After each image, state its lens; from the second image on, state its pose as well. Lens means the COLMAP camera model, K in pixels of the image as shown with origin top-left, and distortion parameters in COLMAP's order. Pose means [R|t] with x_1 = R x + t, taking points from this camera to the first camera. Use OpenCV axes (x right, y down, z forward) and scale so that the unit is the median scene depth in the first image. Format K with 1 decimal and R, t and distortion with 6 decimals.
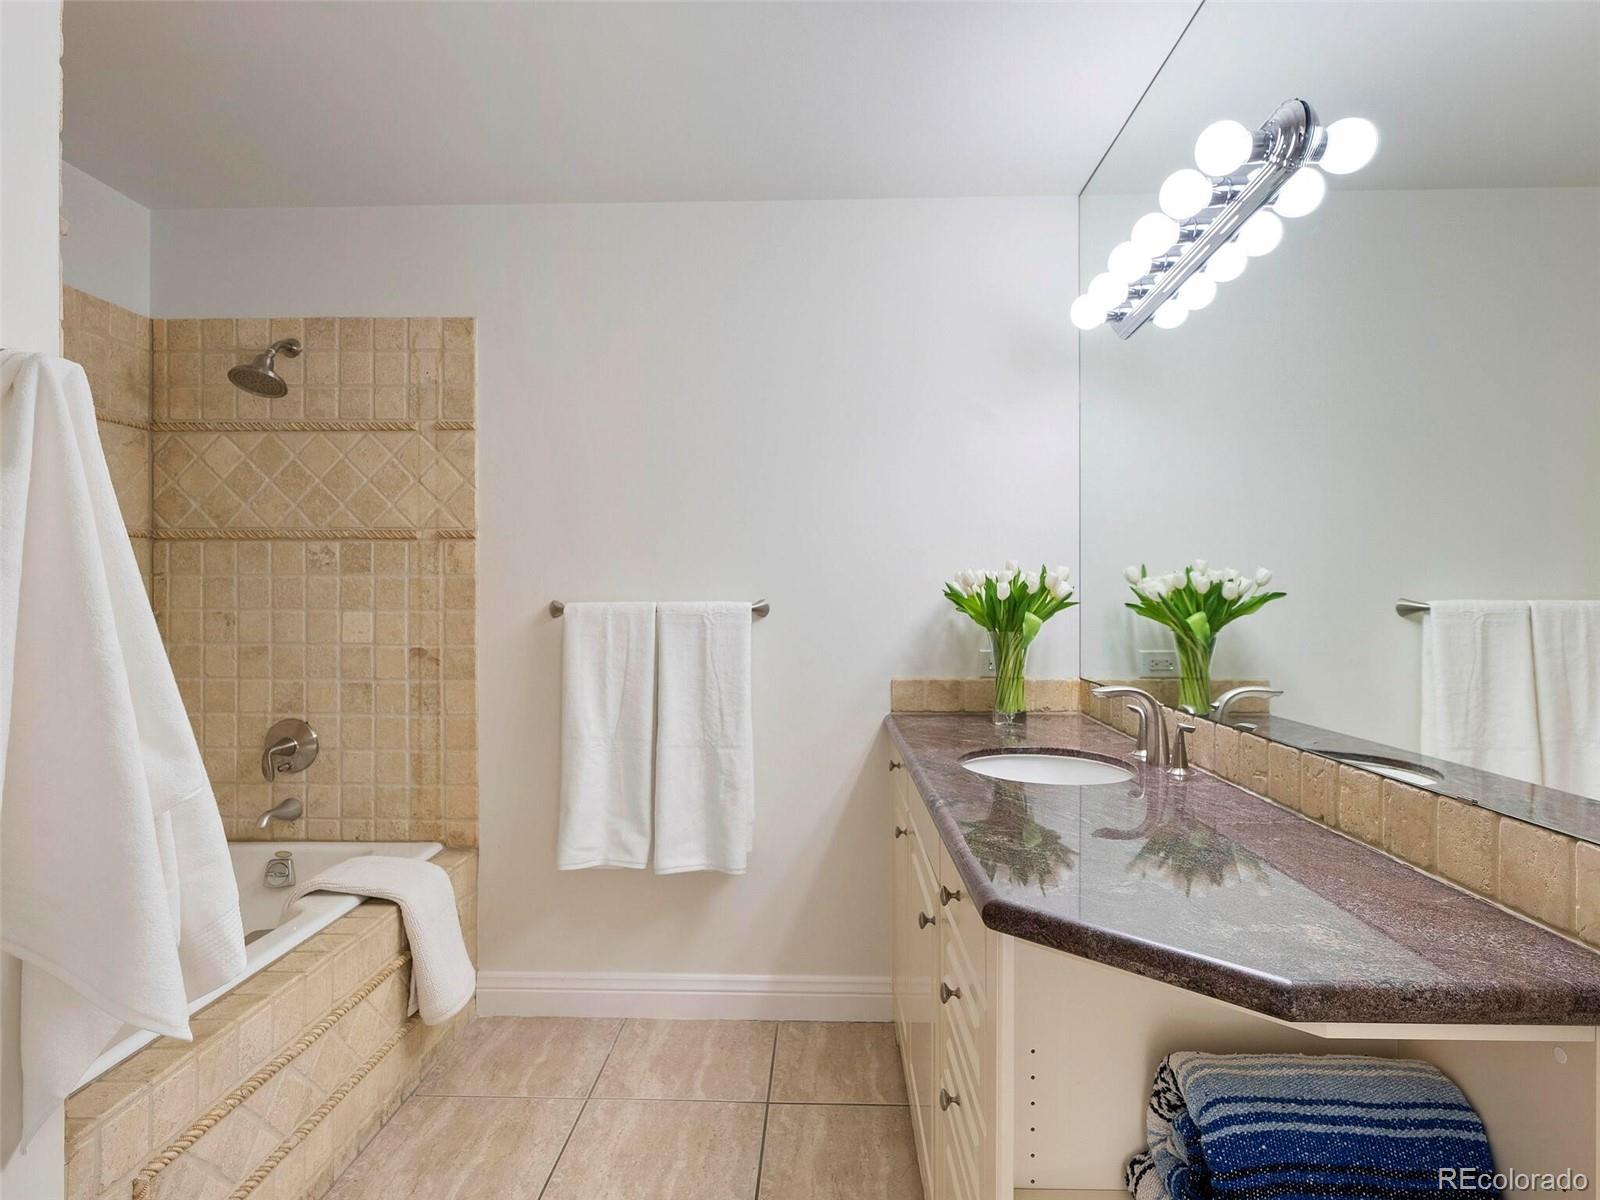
lens RADIAL K [[862.1, 0, 798.5], [0, 862.1, 596.8], [0, 0, 1]] dist [-0.002886, -0.000792]
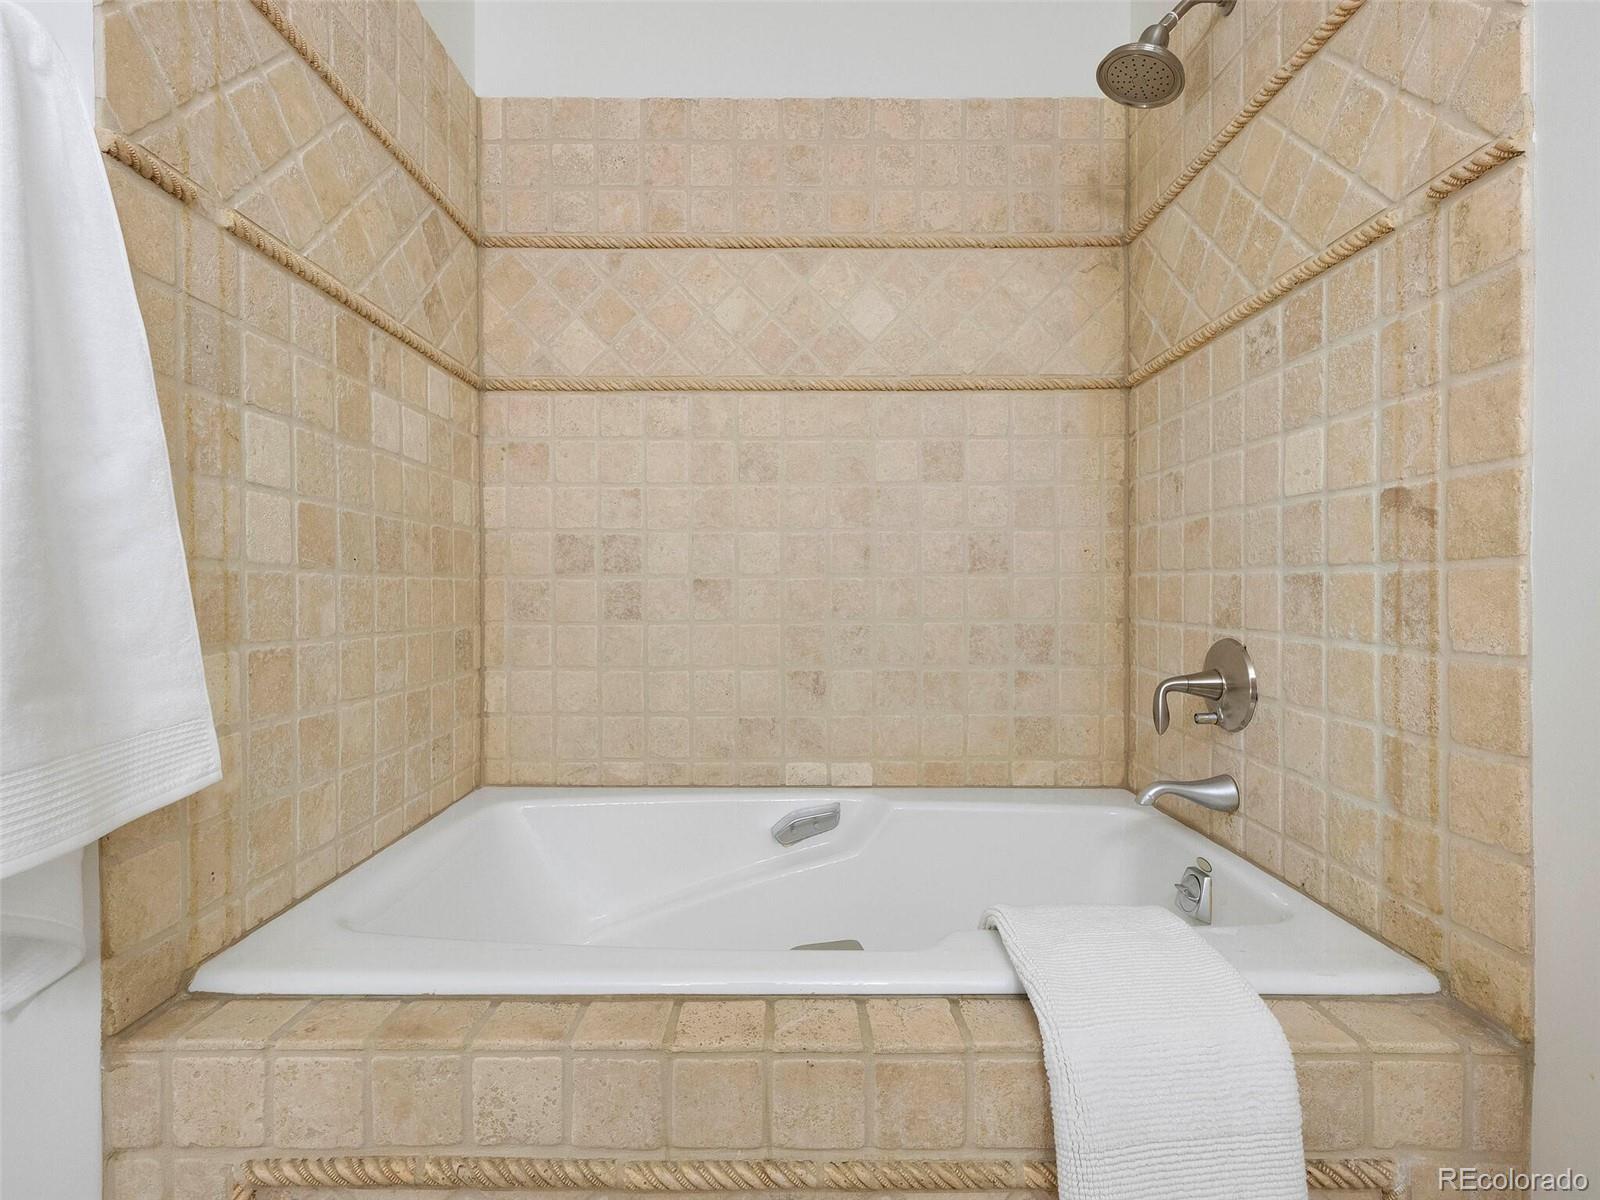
lens RADIAL K [[798.8, 0, 797.9], [0, 798.8, 595.2], [0, 0, 1]] dist [-0.000760, -0.000106]
pose [[0.030880, 0.009531, -0.999478, -0.060152], [0.007295, 0.999926, 0.009760, 0.105669], [0.999496, -0.007593, 0.030808, 0.695751]]
